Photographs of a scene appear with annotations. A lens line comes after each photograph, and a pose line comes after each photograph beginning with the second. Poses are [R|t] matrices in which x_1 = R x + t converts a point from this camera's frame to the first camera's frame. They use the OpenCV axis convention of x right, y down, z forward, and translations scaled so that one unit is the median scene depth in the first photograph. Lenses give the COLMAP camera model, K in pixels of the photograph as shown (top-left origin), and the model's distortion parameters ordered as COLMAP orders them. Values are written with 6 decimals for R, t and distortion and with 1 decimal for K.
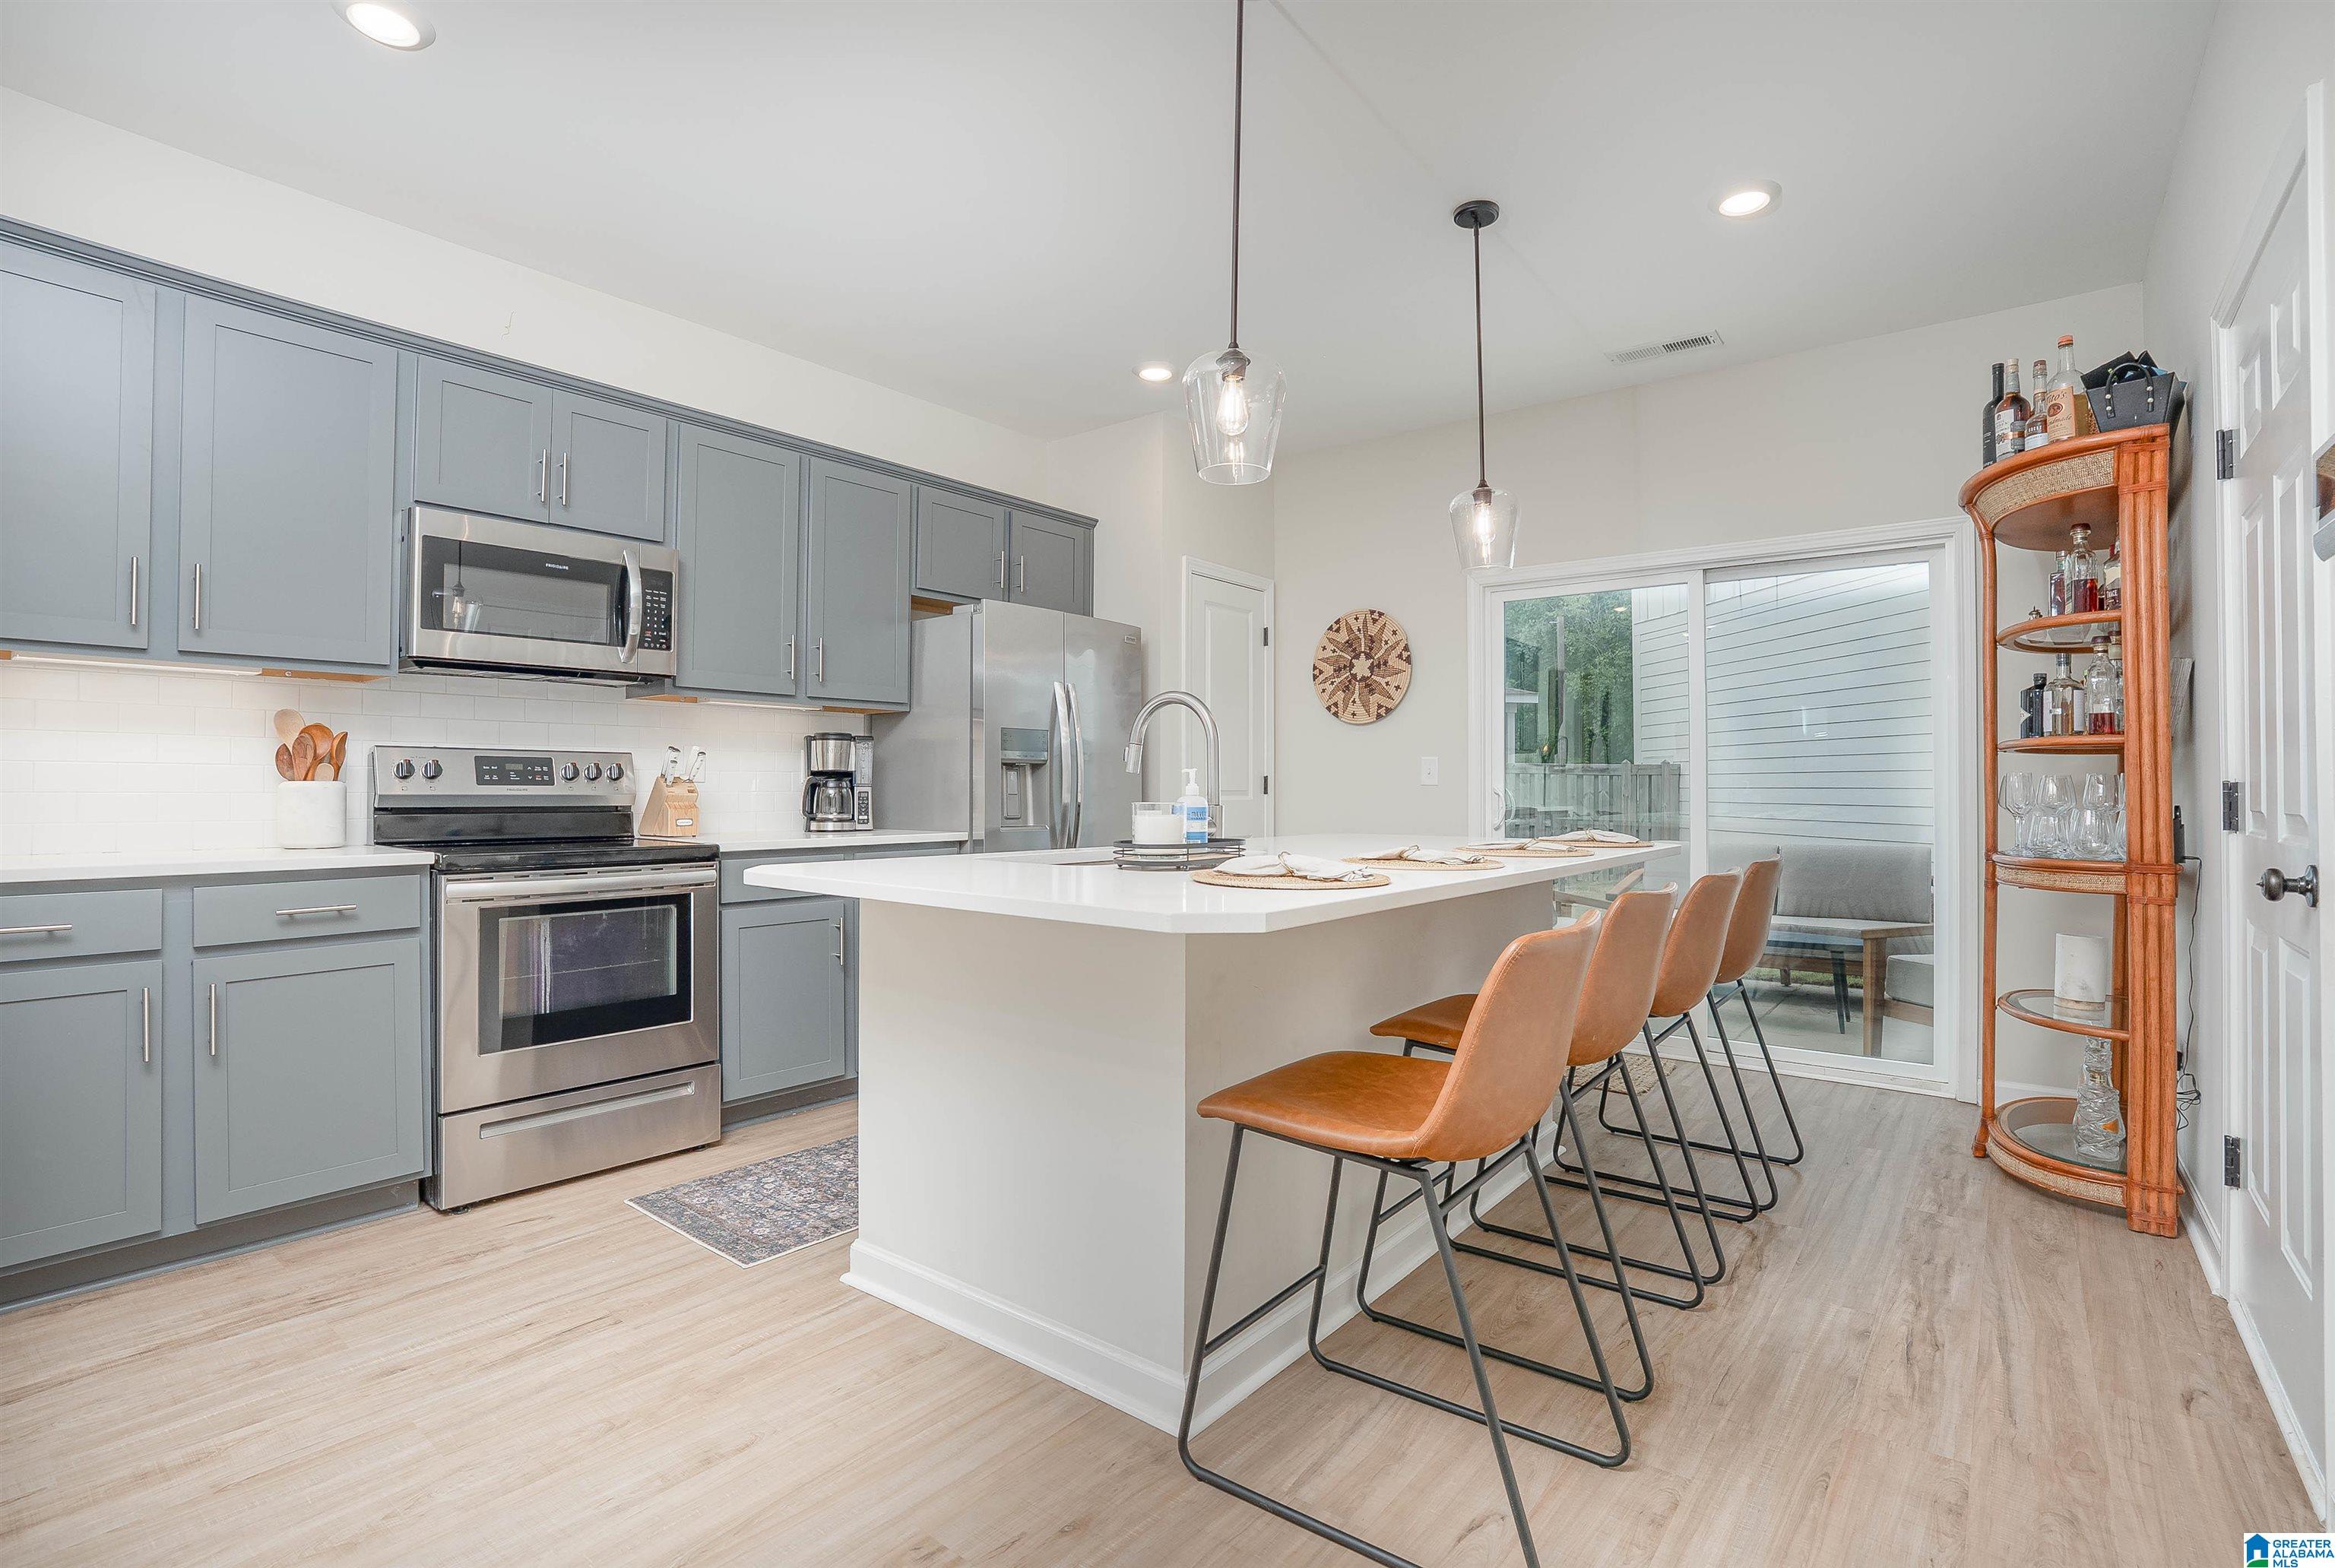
lens RADIAL K [[1088.2, 0, 1149.9], [0, 1088.2, 782.8], [0, 0, 1]] dist [-0.003320, 0.000468]
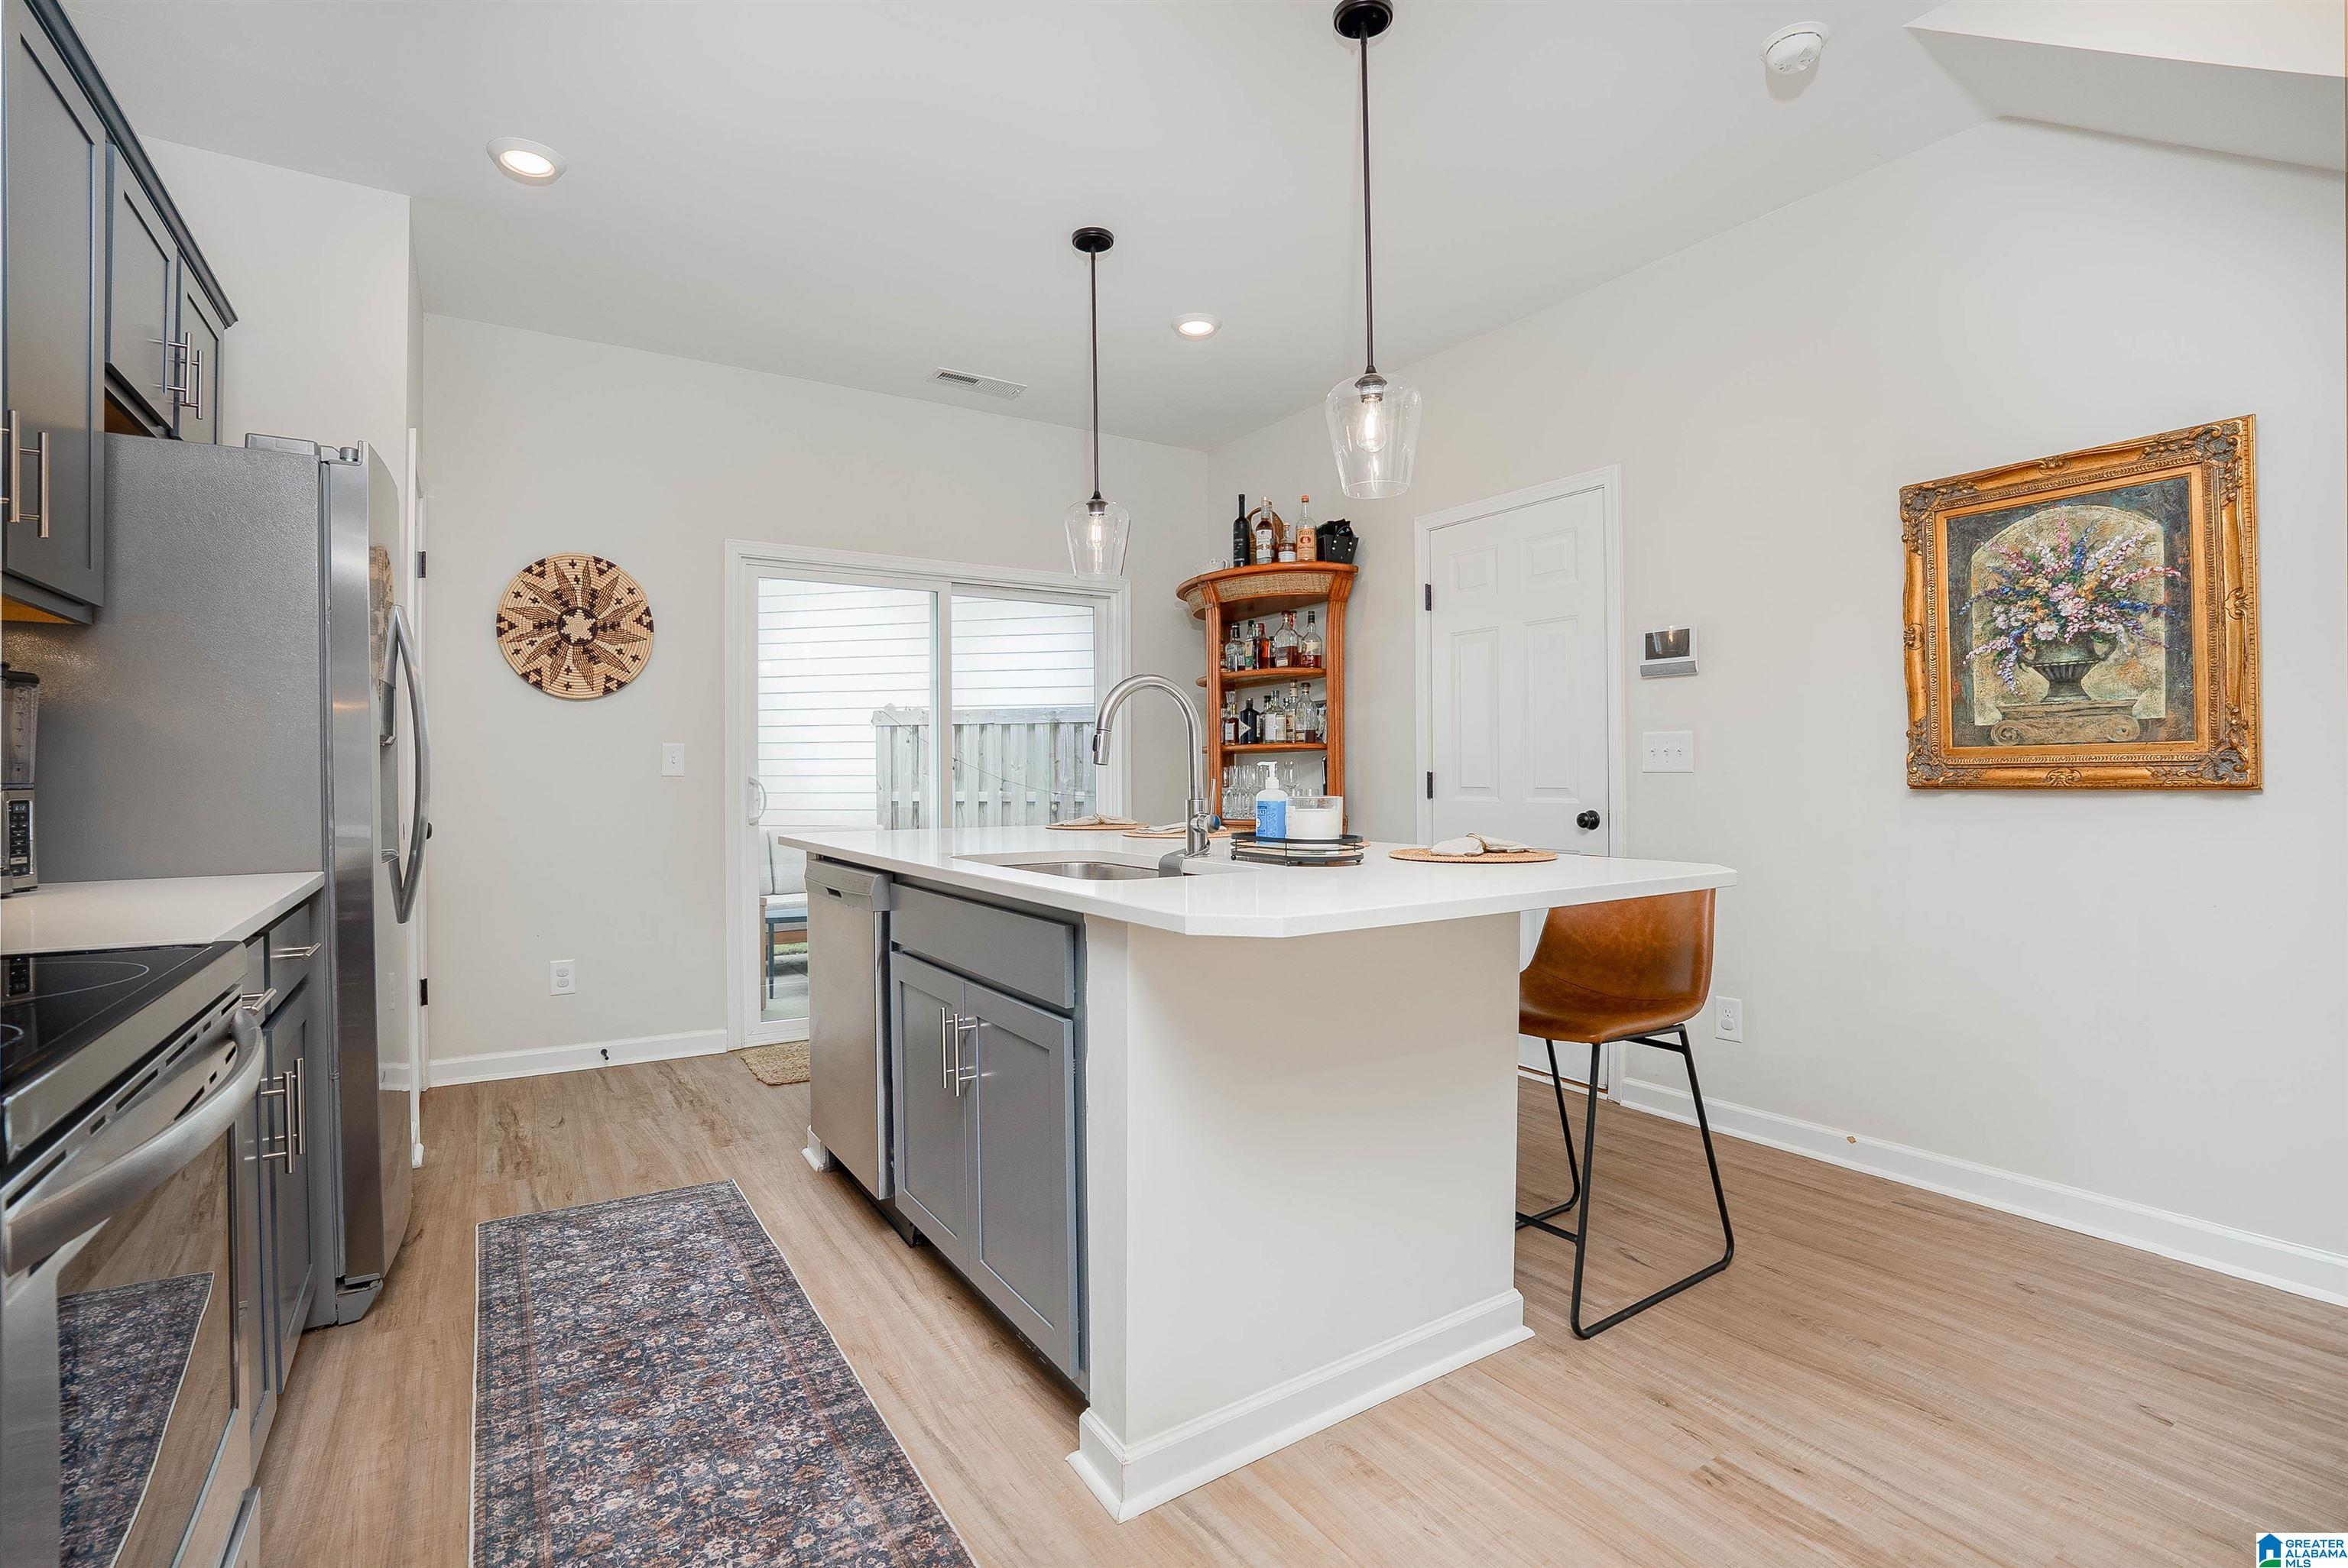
lens RADIAL K [[1094.1, 0, 1160.2], [0, 1094.1, 772.7], [0, 0, 1]] dist [-0.003320, 0.000468]
pose [[0.338149, -0.007695, 0.941061, -0.410139], [0.005250, 0.999966, 0.006290, -0.003685], [-0.941078, 0.002814, 0.338178, 0.339076]]
